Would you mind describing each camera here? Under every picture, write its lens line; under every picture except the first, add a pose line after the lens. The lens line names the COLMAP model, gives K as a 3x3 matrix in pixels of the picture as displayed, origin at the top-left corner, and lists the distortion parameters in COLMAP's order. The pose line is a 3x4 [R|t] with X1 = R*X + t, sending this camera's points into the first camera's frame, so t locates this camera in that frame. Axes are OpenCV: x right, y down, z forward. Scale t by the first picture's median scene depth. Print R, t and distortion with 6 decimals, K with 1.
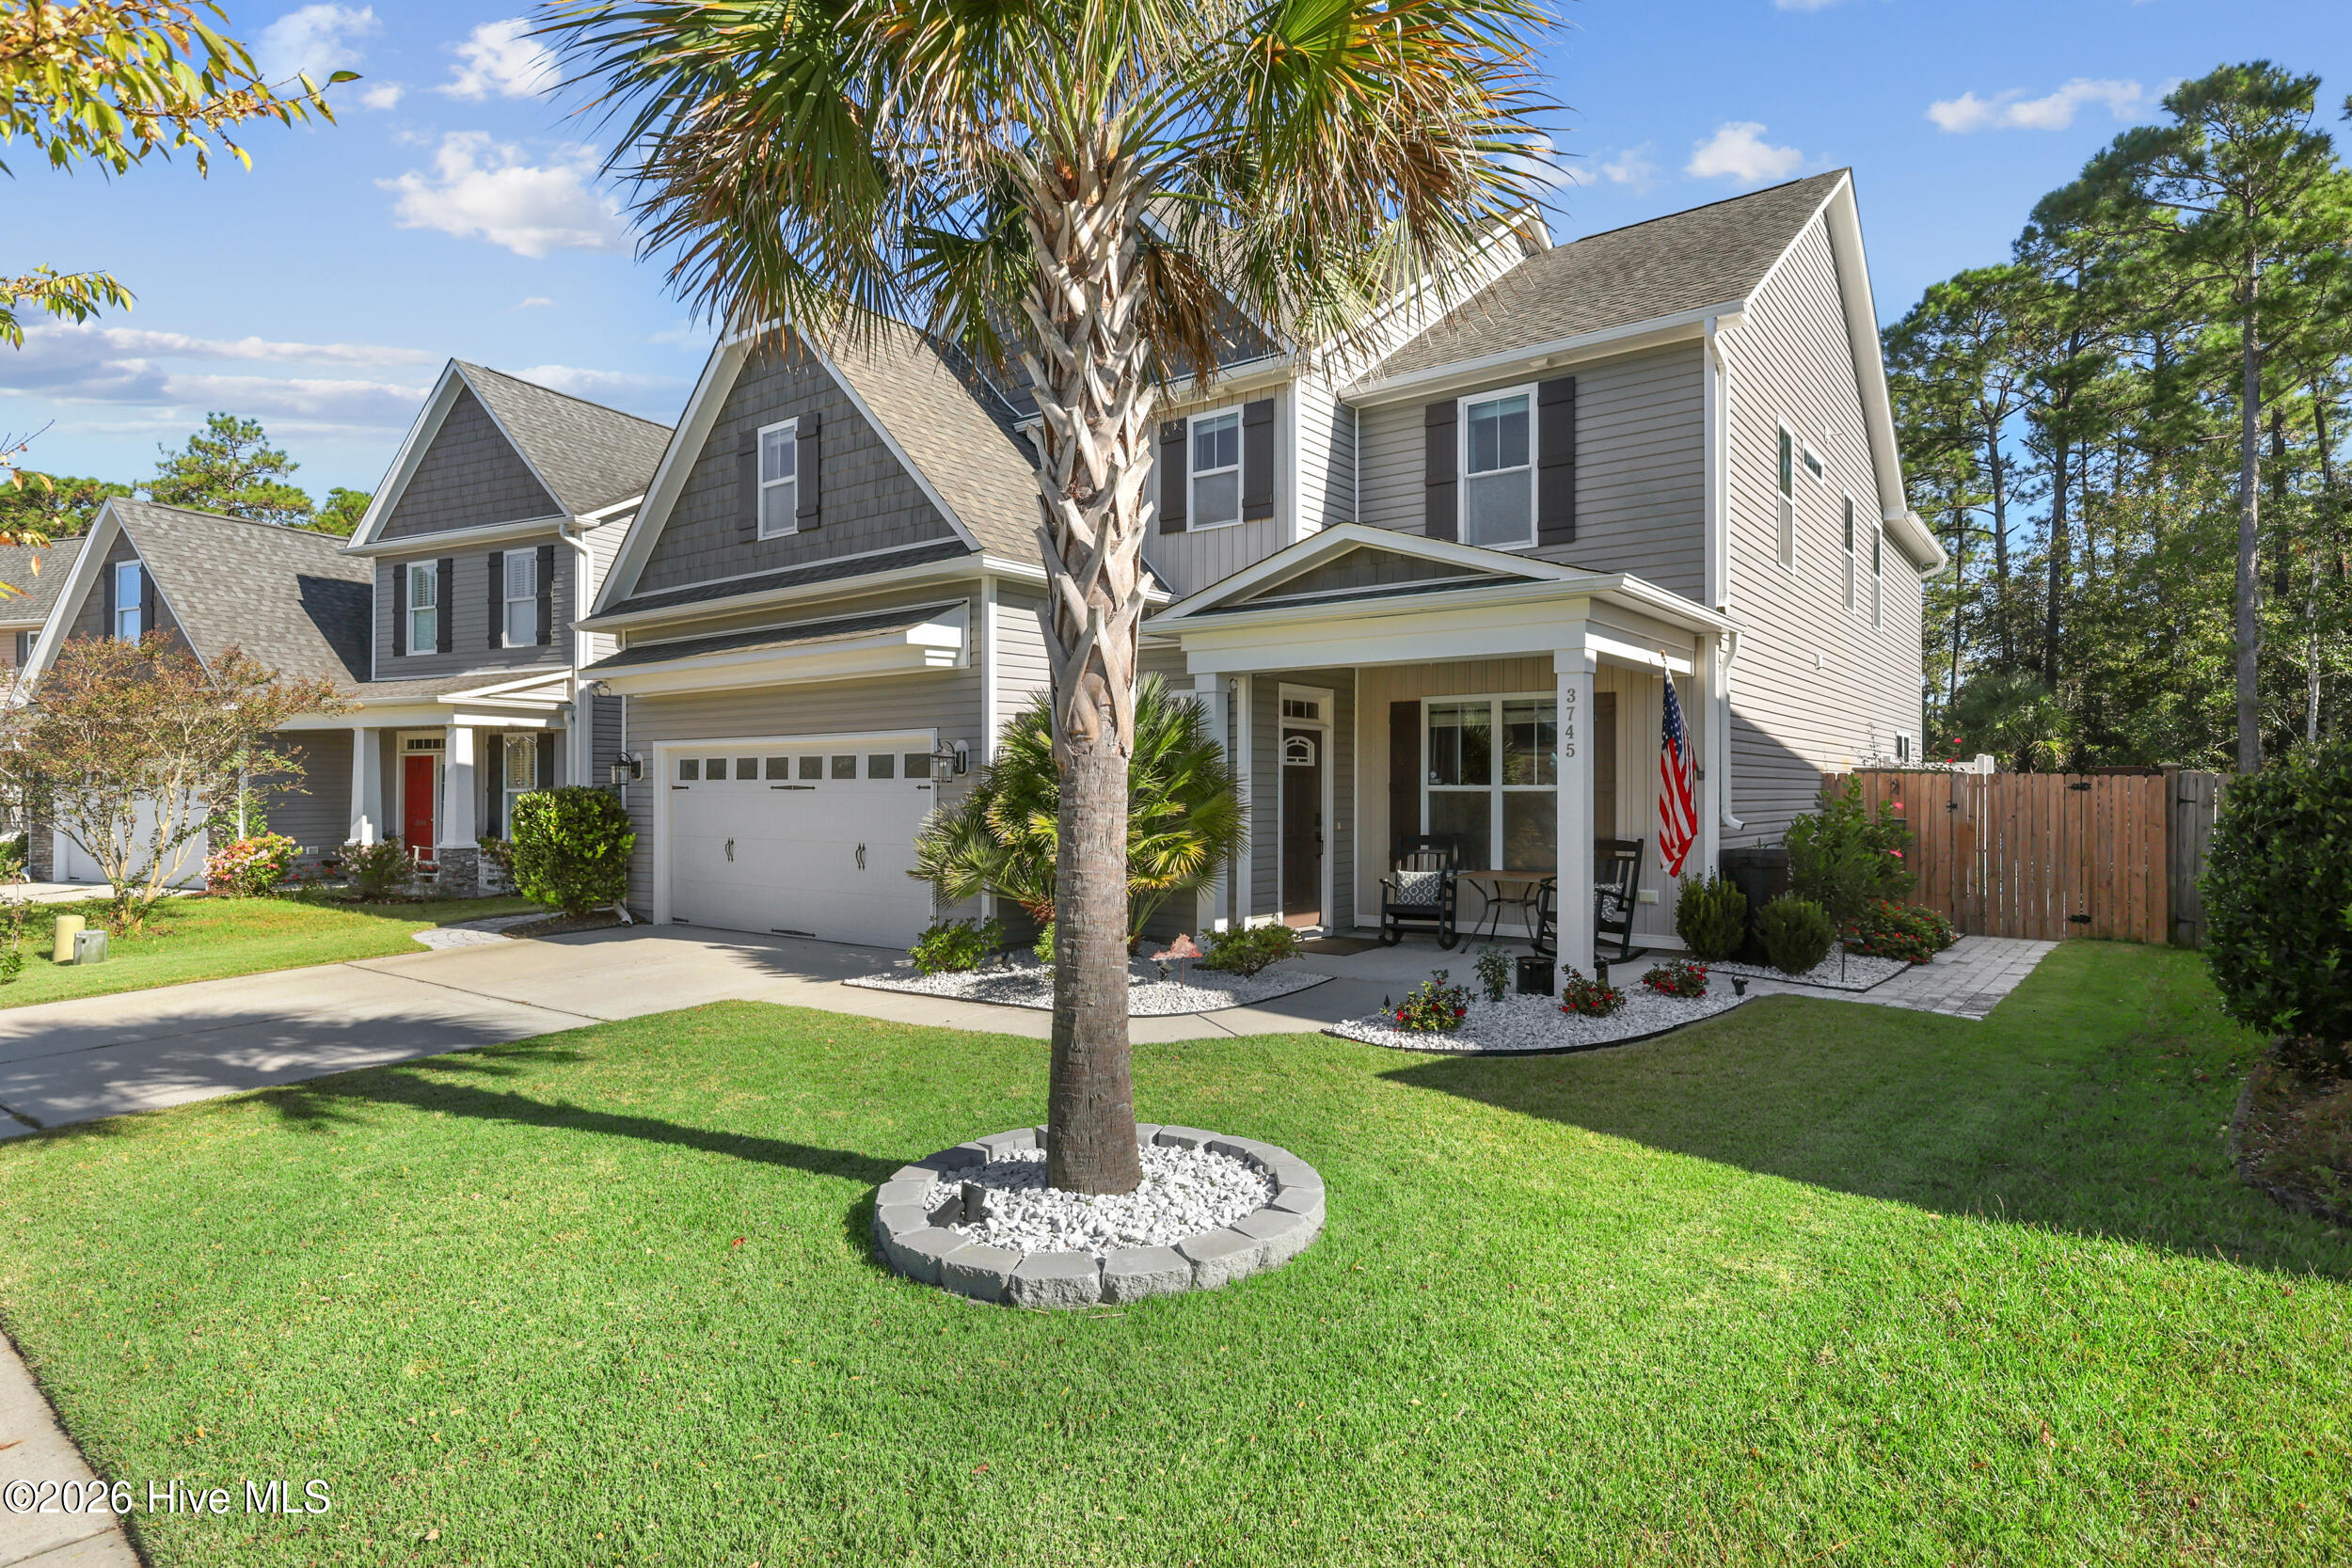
lens RADIAL K [[1248.6, 0, 1179.1], [0, 1248.6, 781.9], [0, 0, 1]] dist [-0.000396, -0.000001]
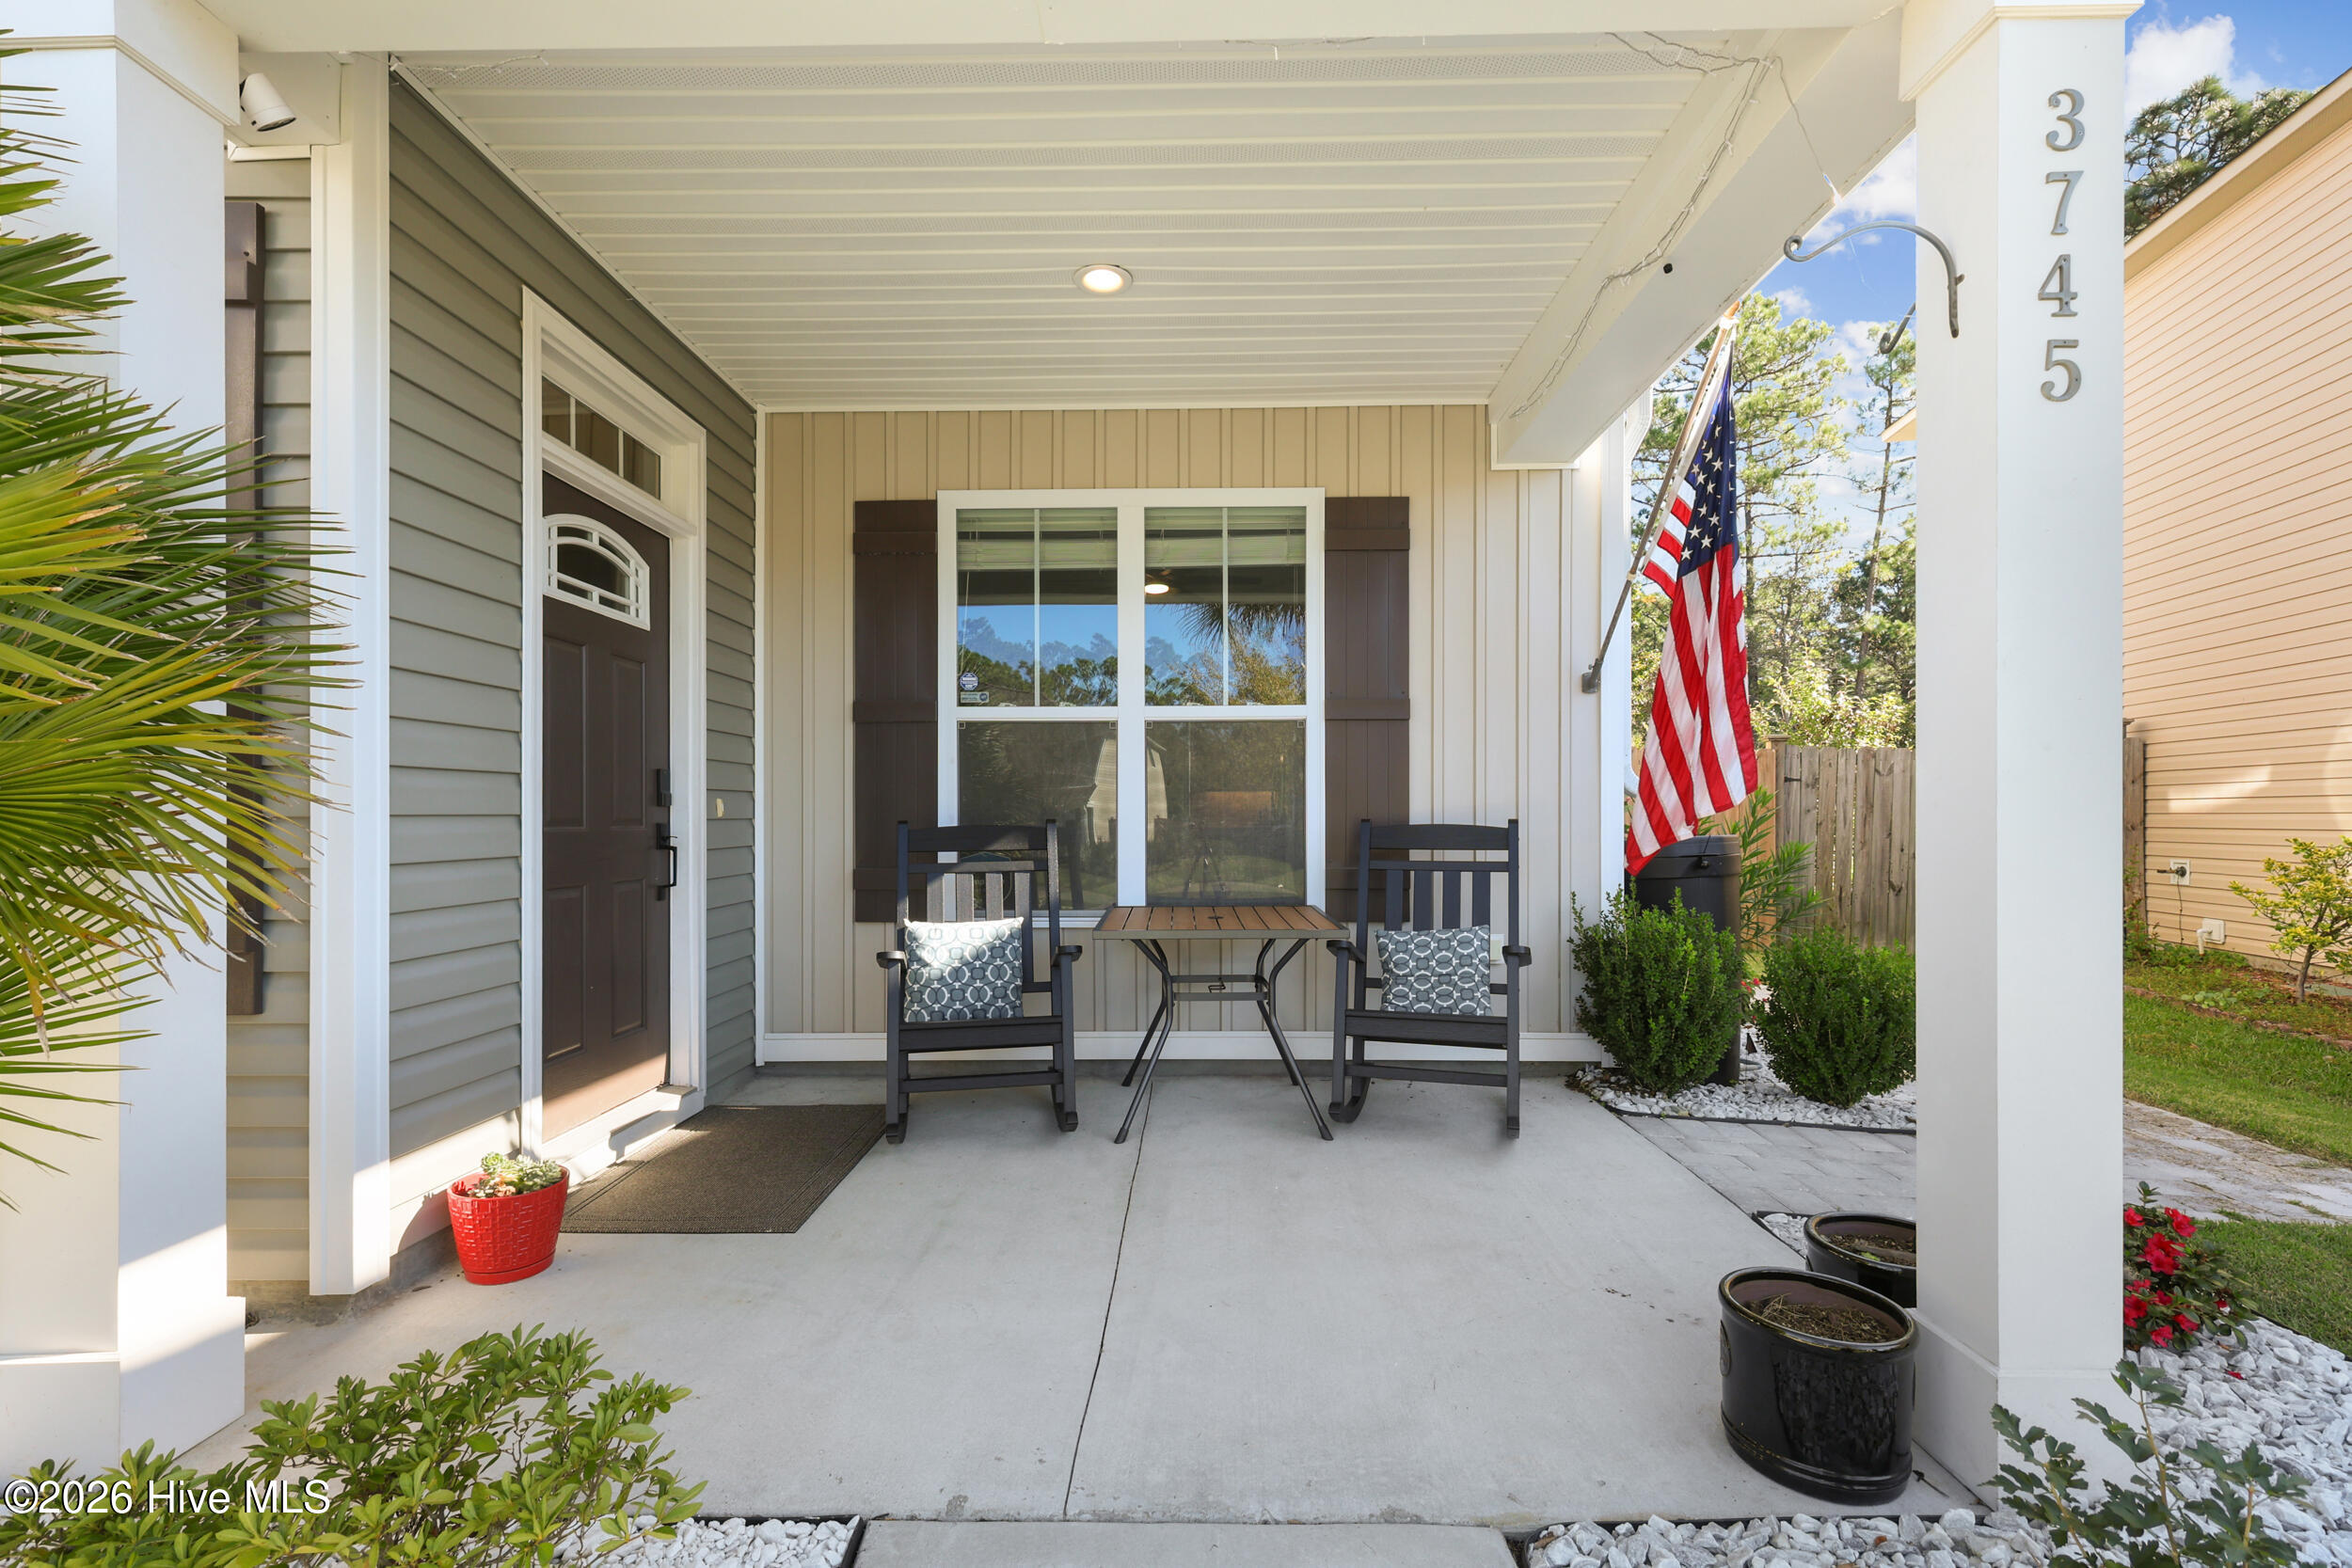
lens RADIAL K [[1033.3, 0, 1193.9], [0, 1033.3, 797.8], [0, 0, 1]] dist [0.008499, -0.000568]
pose [[0.798816, -0.001021, 0.601575, 0.057961], [0.001084, 0.999999, 0.000257, 0.033934], [-0.601575, 0.000447, 0.798816, 0.698418]]
